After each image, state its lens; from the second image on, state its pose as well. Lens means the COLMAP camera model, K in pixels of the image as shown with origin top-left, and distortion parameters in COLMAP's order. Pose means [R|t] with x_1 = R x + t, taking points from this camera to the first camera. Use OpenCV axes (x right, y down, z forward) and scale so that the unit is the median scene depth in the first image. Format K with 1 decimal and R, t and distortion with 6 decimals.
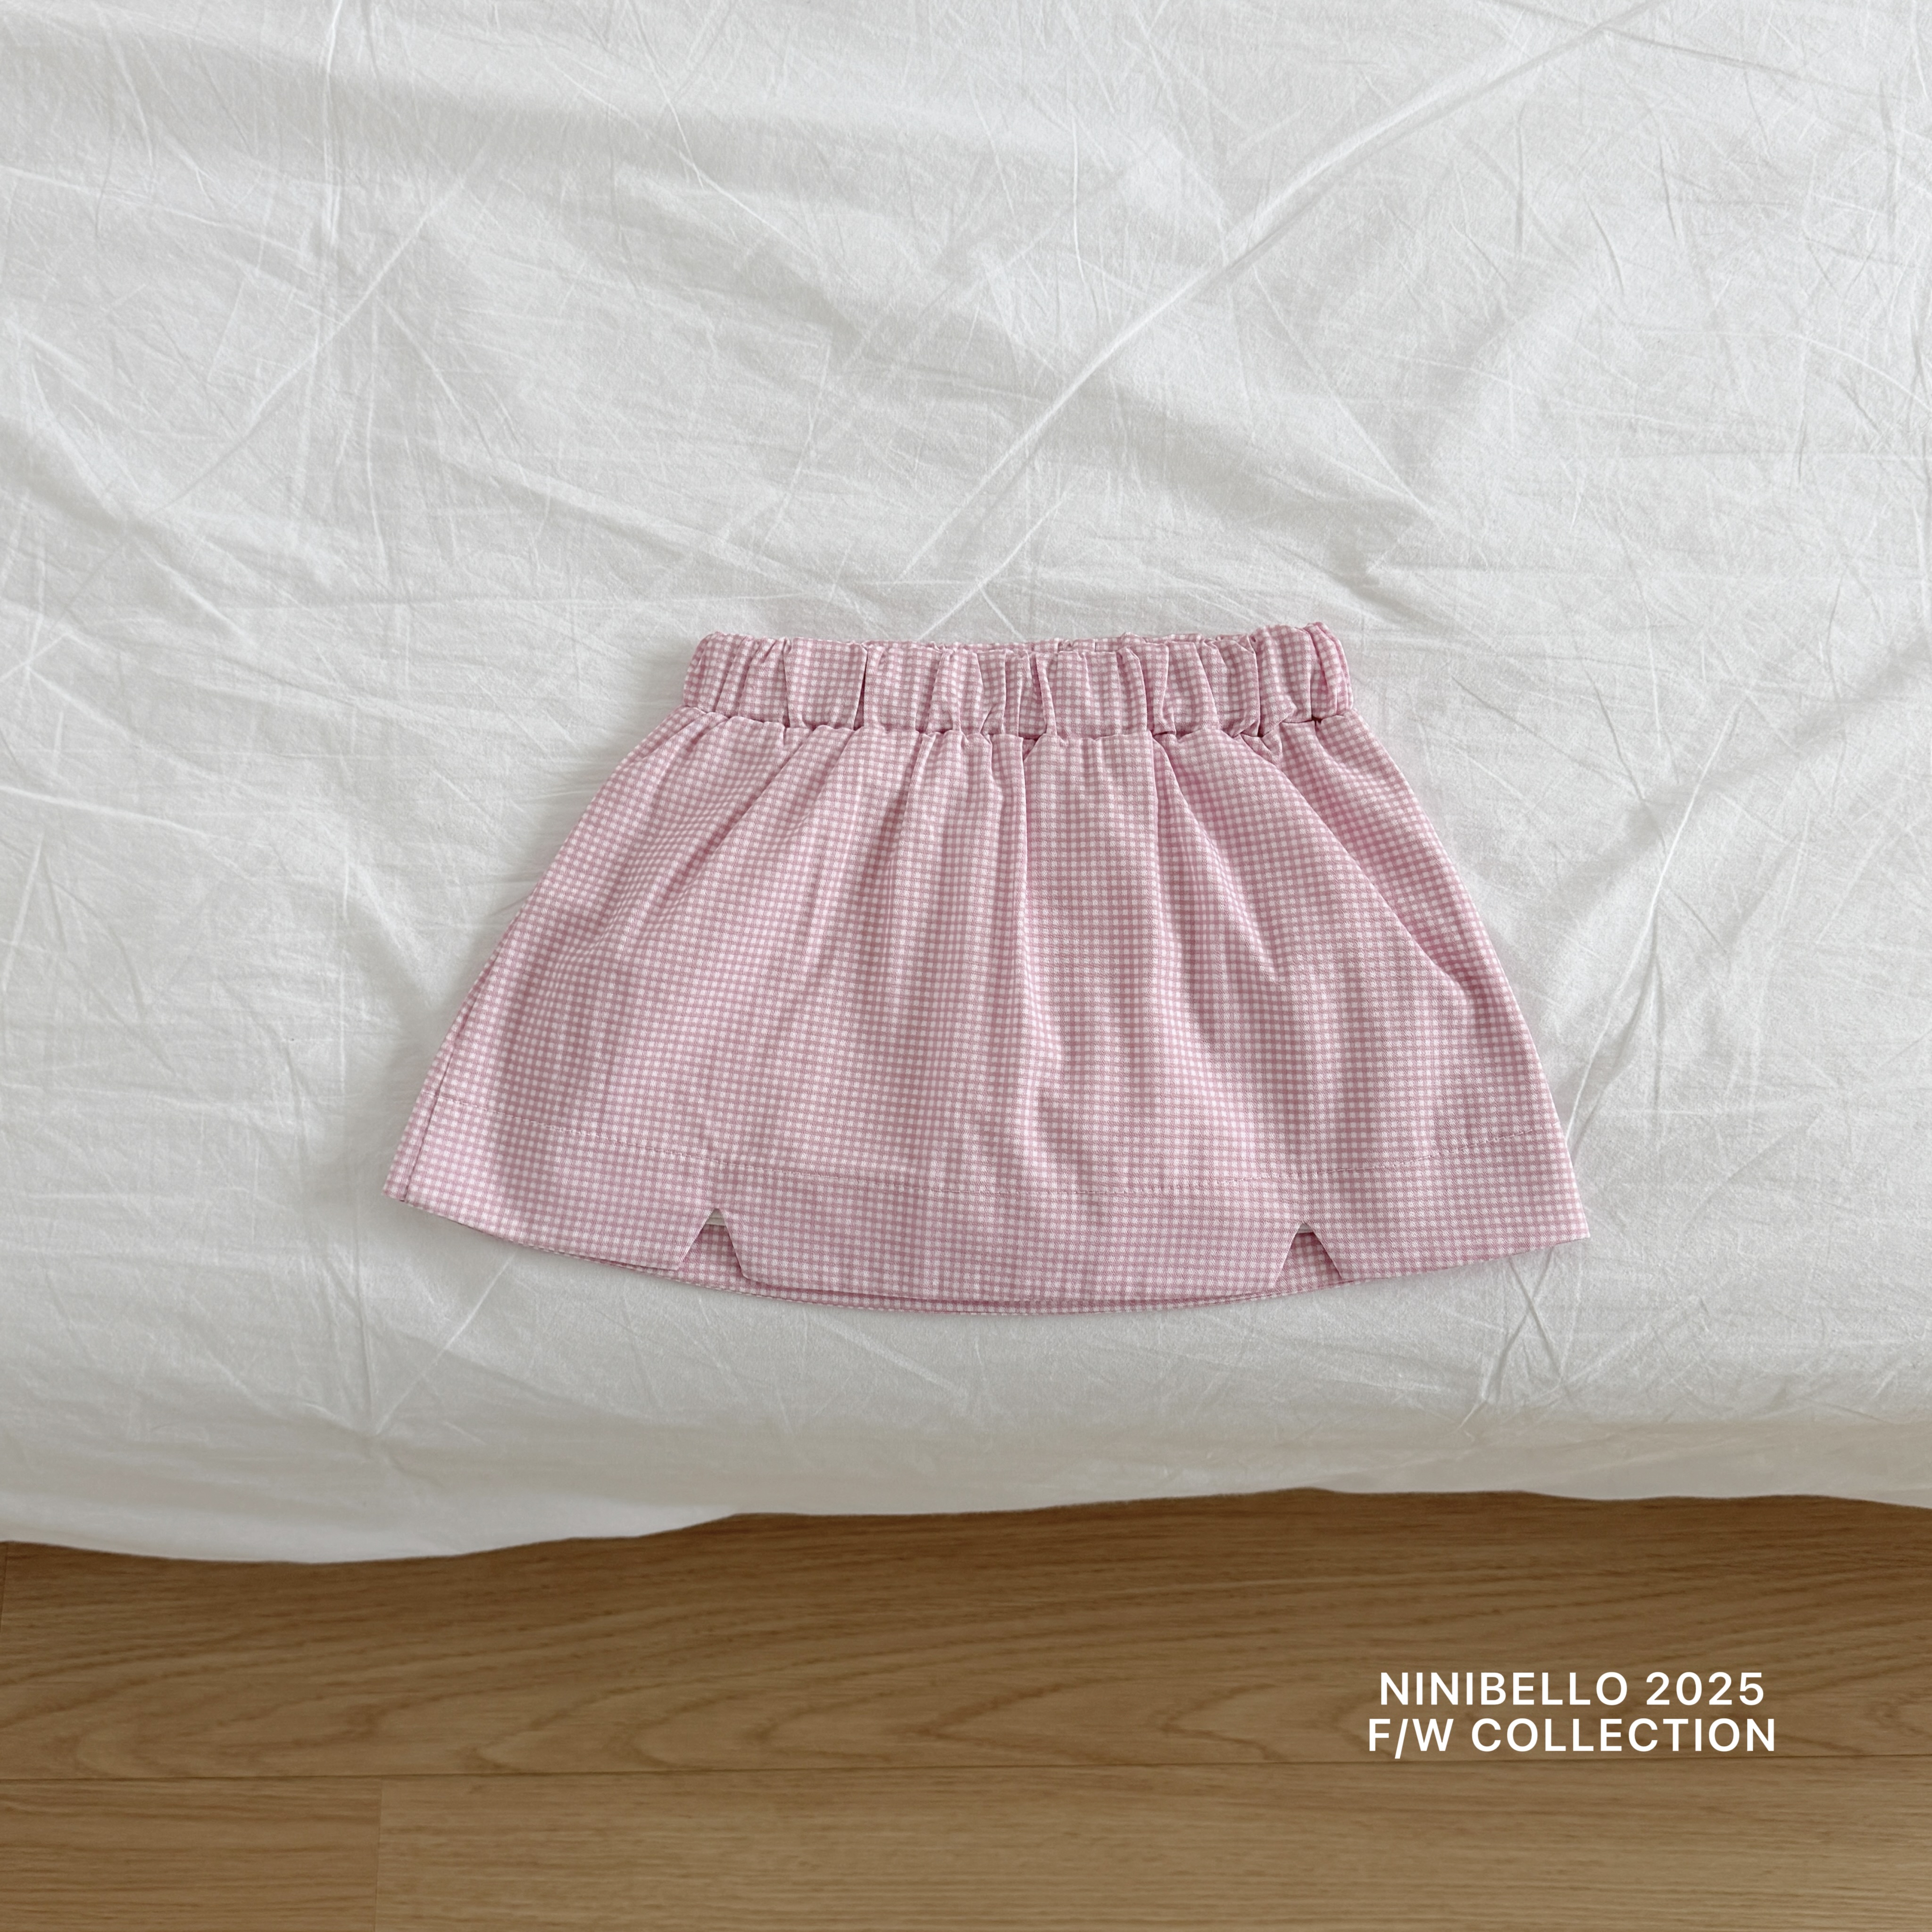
lens RADIAL K [[2120.8, 0, 978.1], [0, 2120.8, 964.7], [0, 0, 1]] dist [-0.002867, 0.000000]
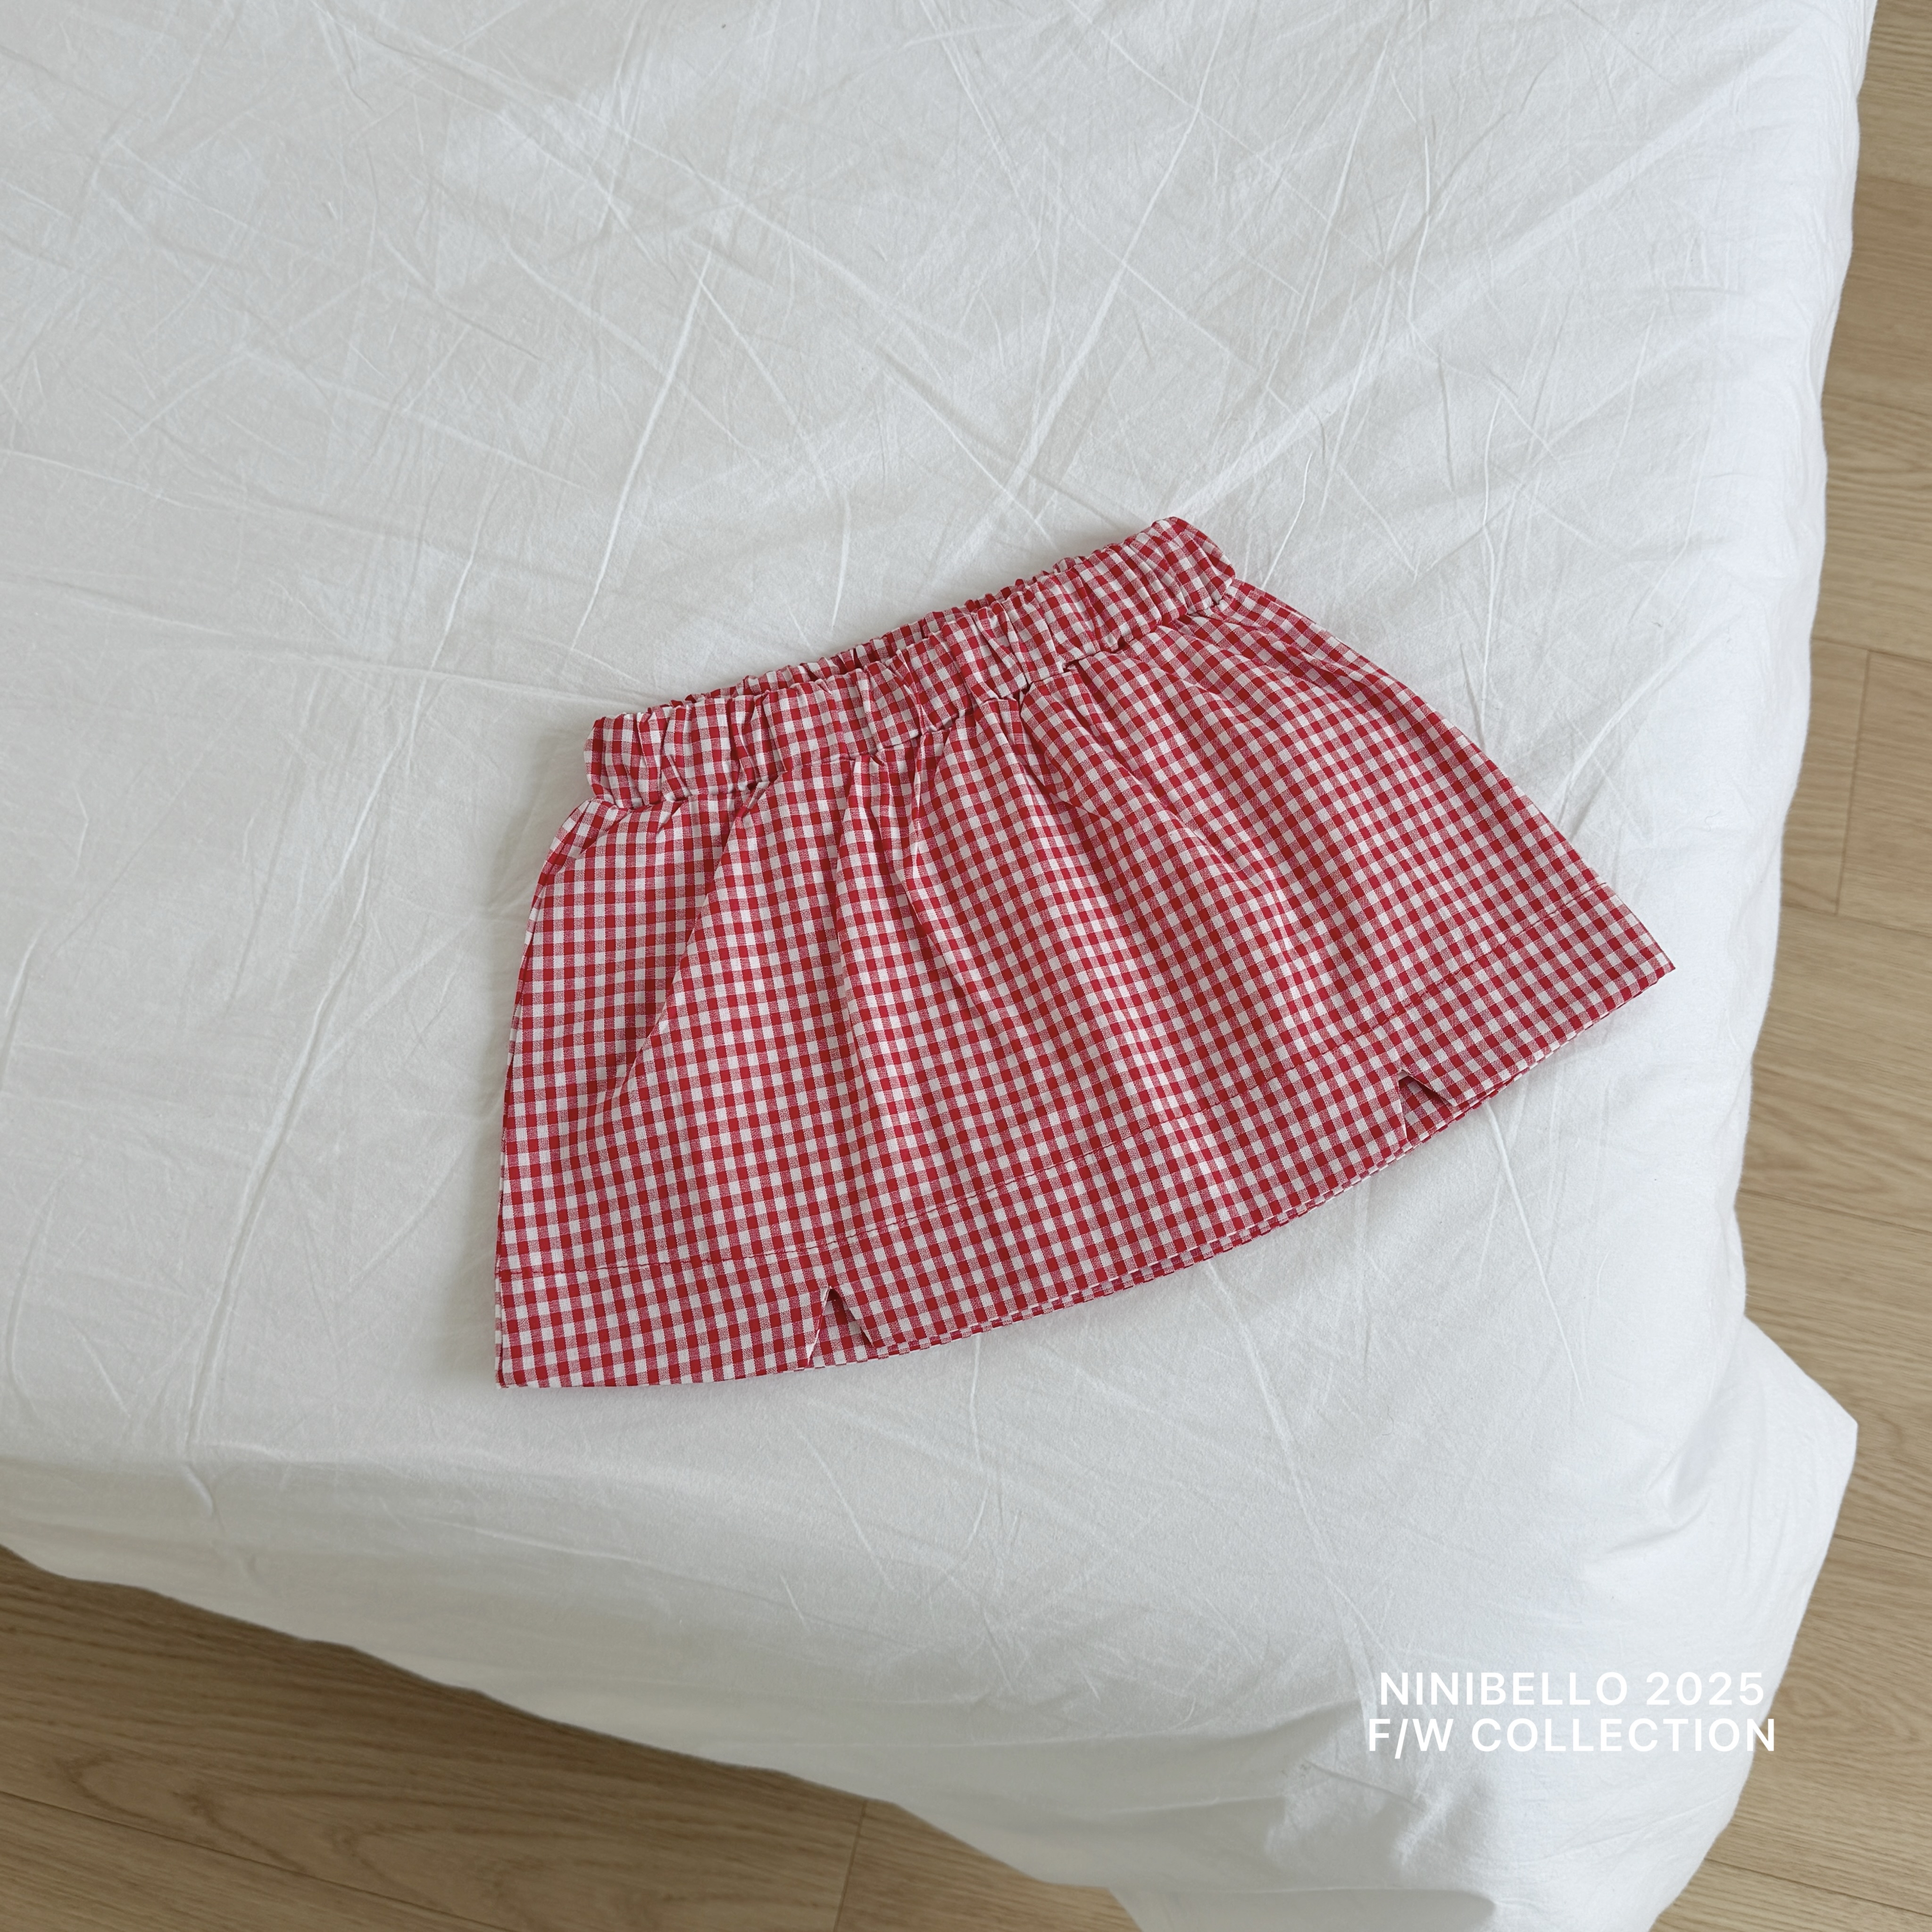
lens RADIAL K [[2120.8, 0, 966.5], [0, 2120.8, 972.6], [0, 0, 1]] dist [-0.002867, 0.000000]
pose [[0.968637, 0.238341, -0.070257, 0.995978], [-0.242486, 0.968429, -0.057842, -0.054909], [0.054253, 0.073065, 0.995850, 0.052601]]
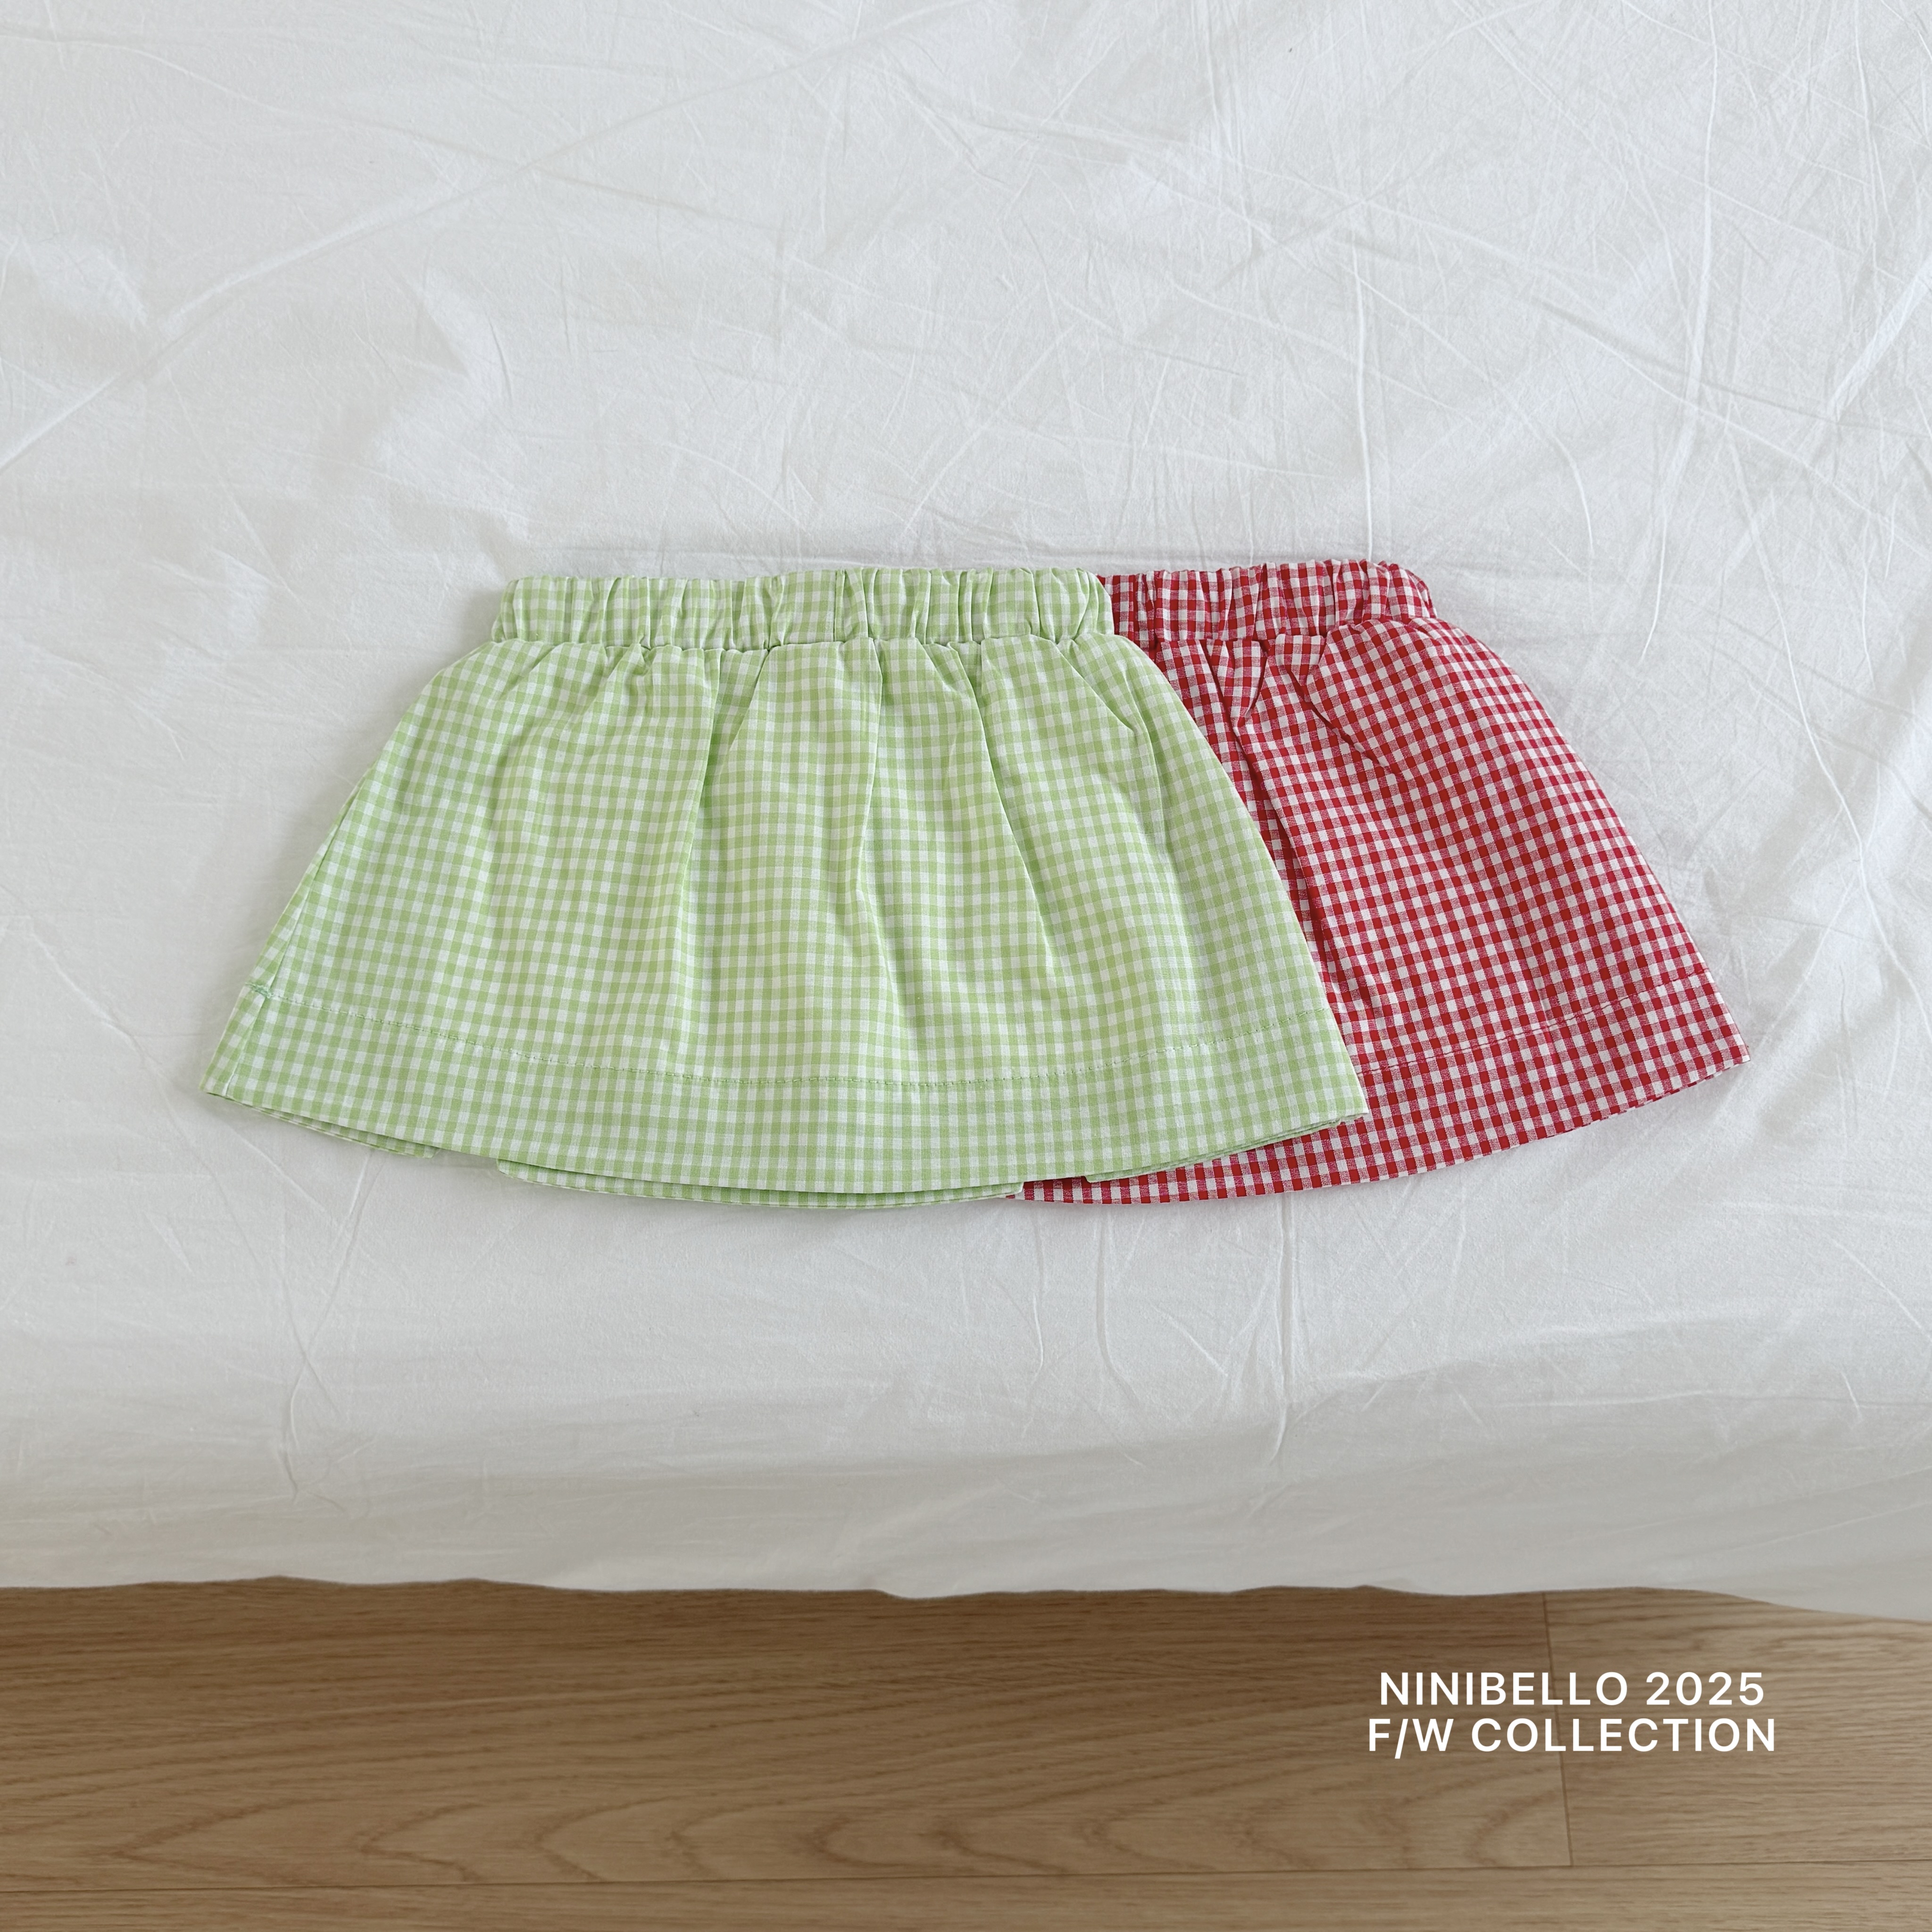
lens RADIAL K [[2120.8, 0, 982.9], [0, 2120.8, 977.4], [0, 0, 1]] dist [-0.002867, 0.000000]
pose [[0.999454, 0.006939, 0.032313, 0.504588], [-0.004069, 0.996107, -0.088064, 0.061481], [-0.032798, 0.087884, 0.995591, -0.039695]]
